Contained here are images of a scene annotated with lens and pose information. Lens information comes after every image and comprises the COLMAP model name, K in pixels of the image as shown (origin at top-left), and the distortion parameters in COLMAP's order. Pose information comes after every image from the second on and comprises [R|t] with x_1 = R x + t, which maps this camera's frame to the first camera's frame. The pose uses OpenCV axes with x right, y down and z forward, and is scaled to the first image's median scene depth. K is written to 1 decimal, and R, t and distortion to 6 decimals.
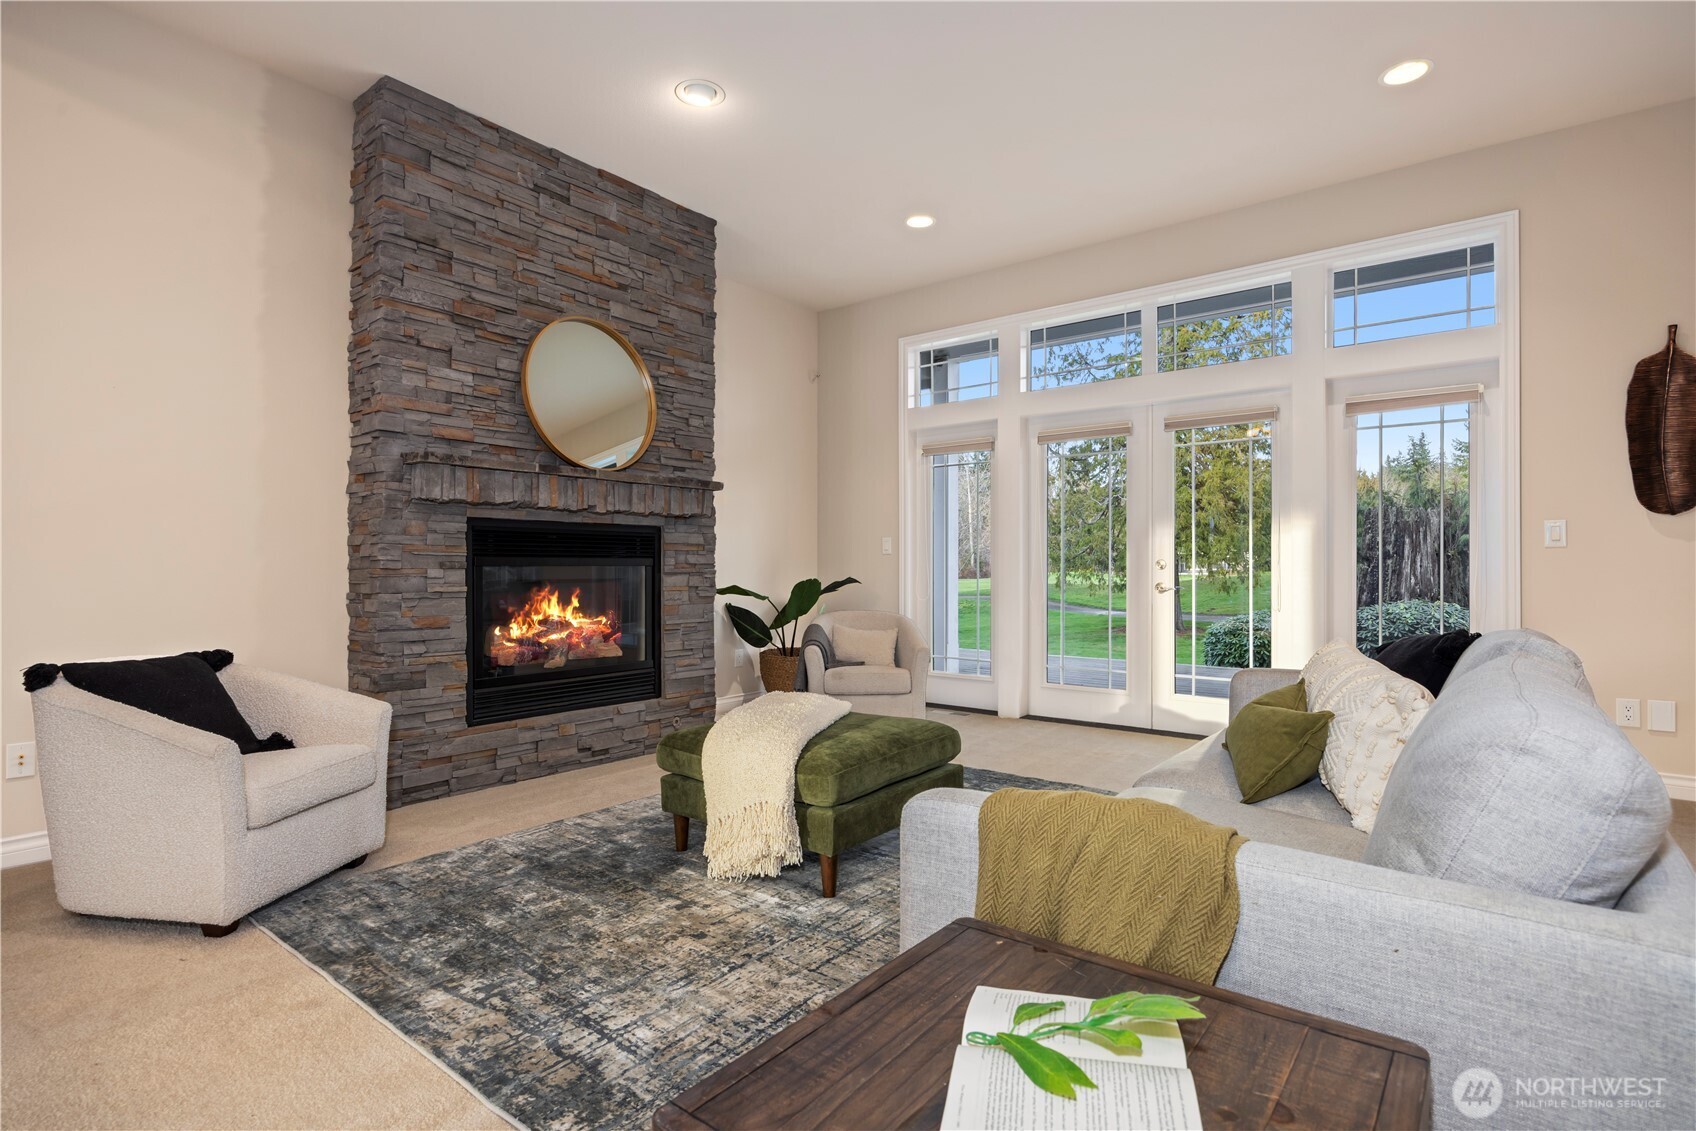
lens RADIAL K [[829.7, 0, 844.4], [0, 829.7, 550.7], [0, 0, 1]] dist [-0.003025, -0.000212]
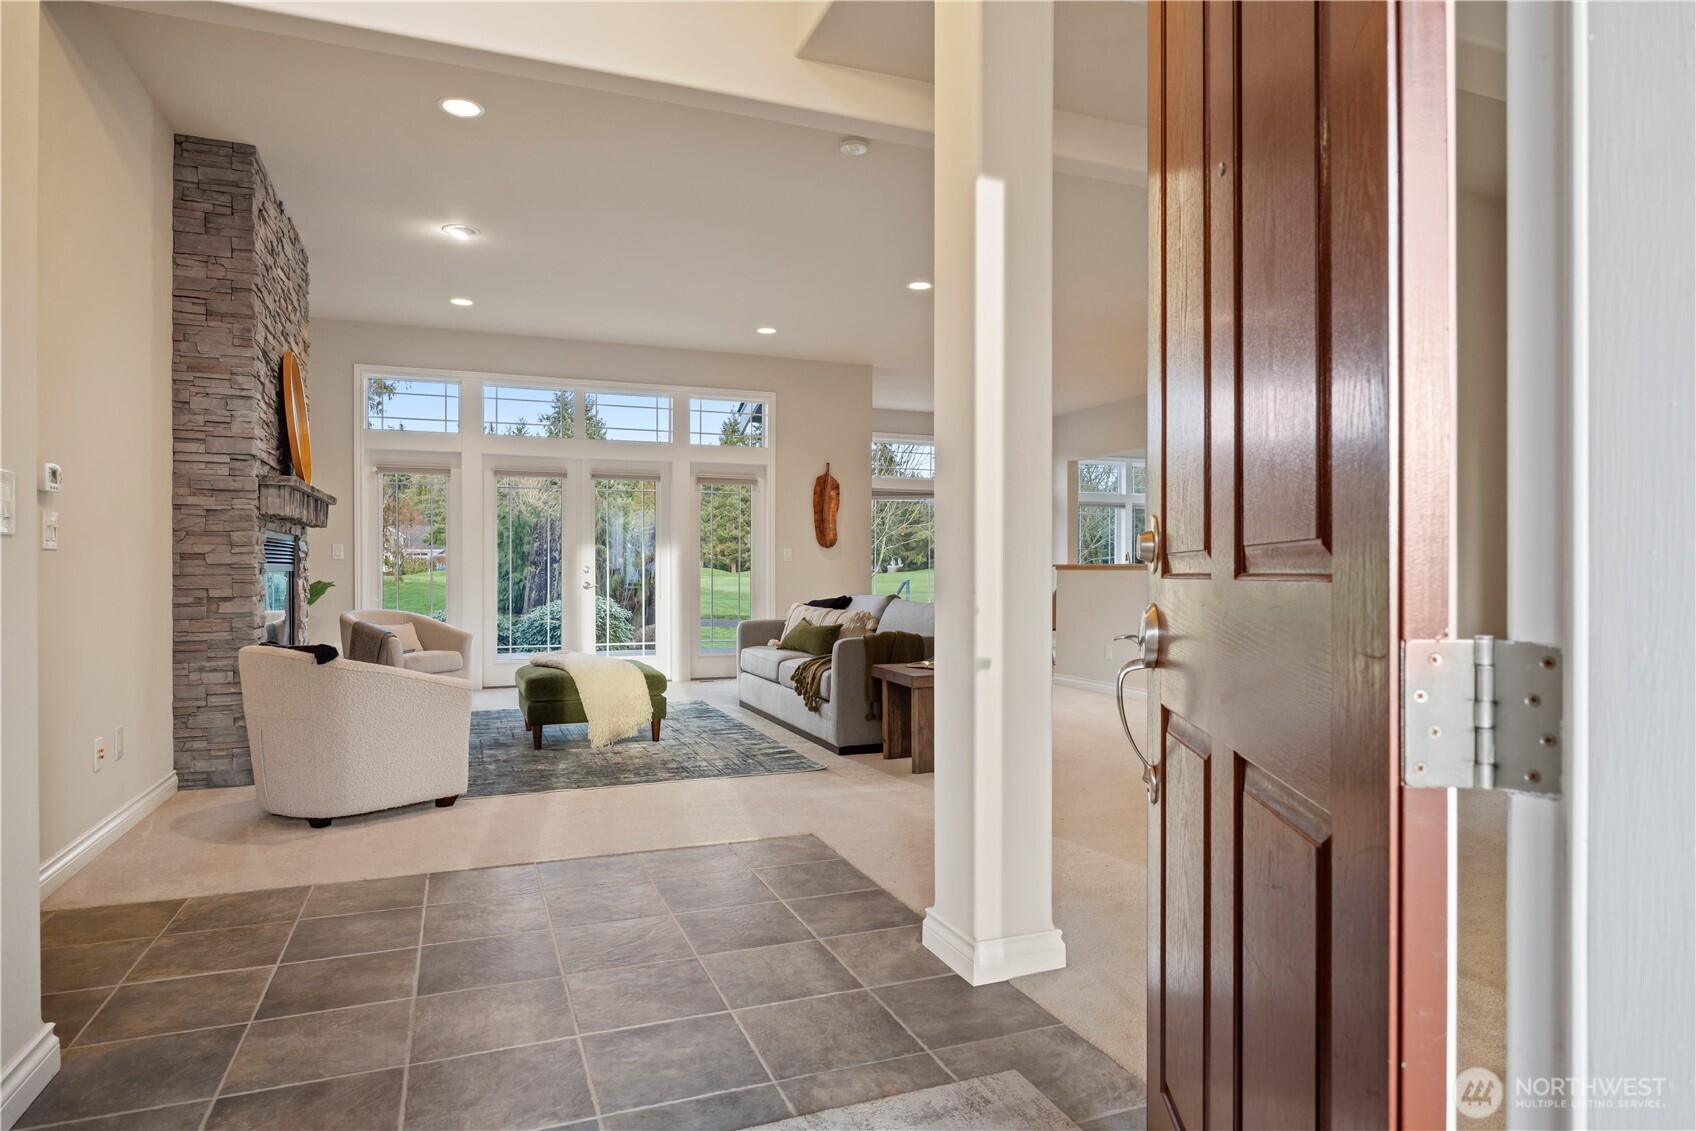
lens RADIAL K [[1012.8, 0, 850.7], [0, 1012.8, 563.7], [0, 0, 1]] dist [-0.001213, -0.000005]
pose [[0.496743, 0.002605, 0.867894, -1.333059], [-0.016197, 0.999849, 0.006269, -0.018112], [-0.867747, -0.017172, 0.496710, -0.417602]]
